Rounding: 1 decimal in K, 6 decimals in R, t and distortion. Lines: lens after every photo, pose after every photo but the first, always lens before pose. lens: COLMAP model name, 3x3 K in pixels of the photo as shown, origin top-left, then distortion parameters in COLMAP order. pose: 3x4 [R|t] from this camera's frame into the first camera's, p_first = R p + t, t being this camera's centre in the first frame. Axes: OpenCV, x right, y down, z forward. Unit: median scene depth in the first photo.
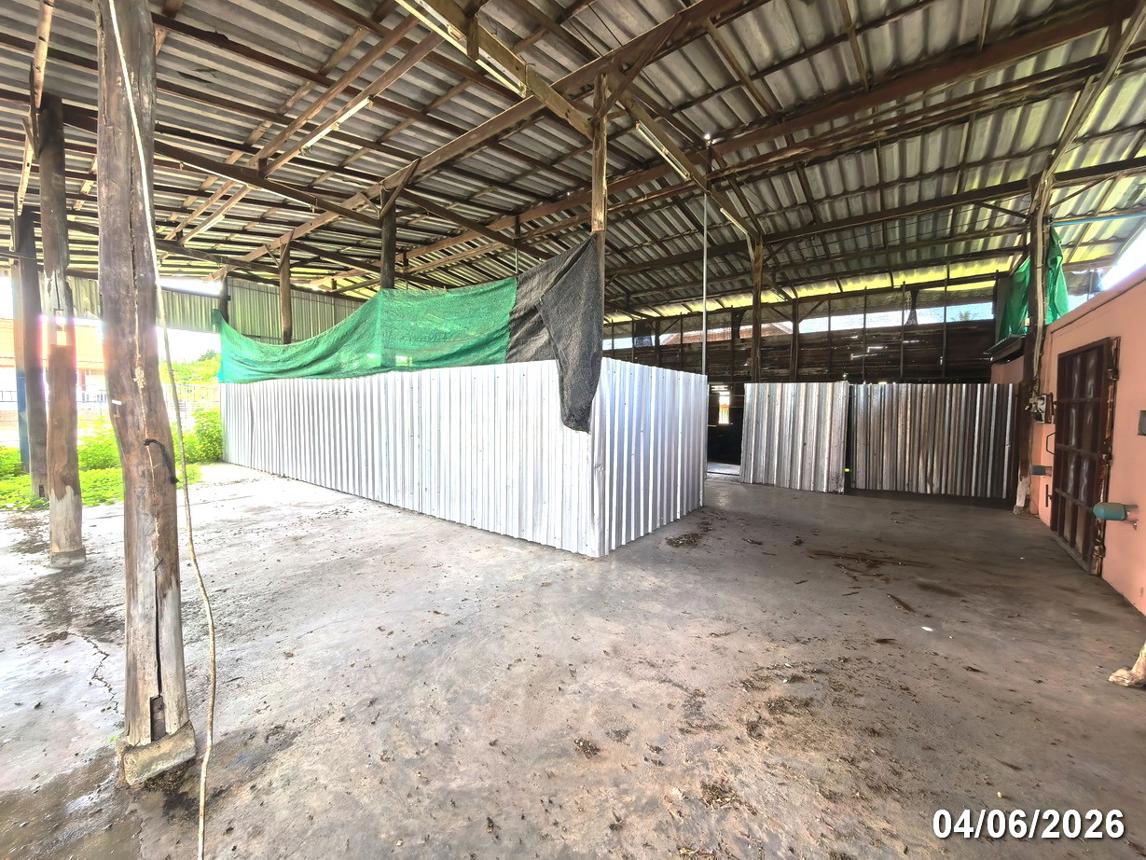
lens RADIAL K [[447.3, 0, 573.0], [0, 447.3, 430.0], [0, 0, 1]] dist [0.000660, 0.000020]
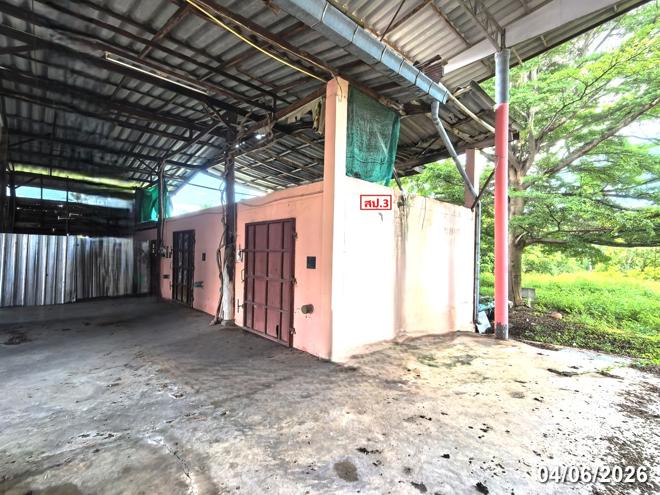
lens RADIAL K [[310.6, 0, 330.0], [0, 310.6, 247.5], [0, 0, 1]] dist [-0.000158, -0.000015]
pose [[0.163793, 0.008614, 0.986457, -0.506167], [0.044191, 0.998894, -0.016061, -0.002951], [-0.985504, 0.046223, 0.163231, -0.188808]]
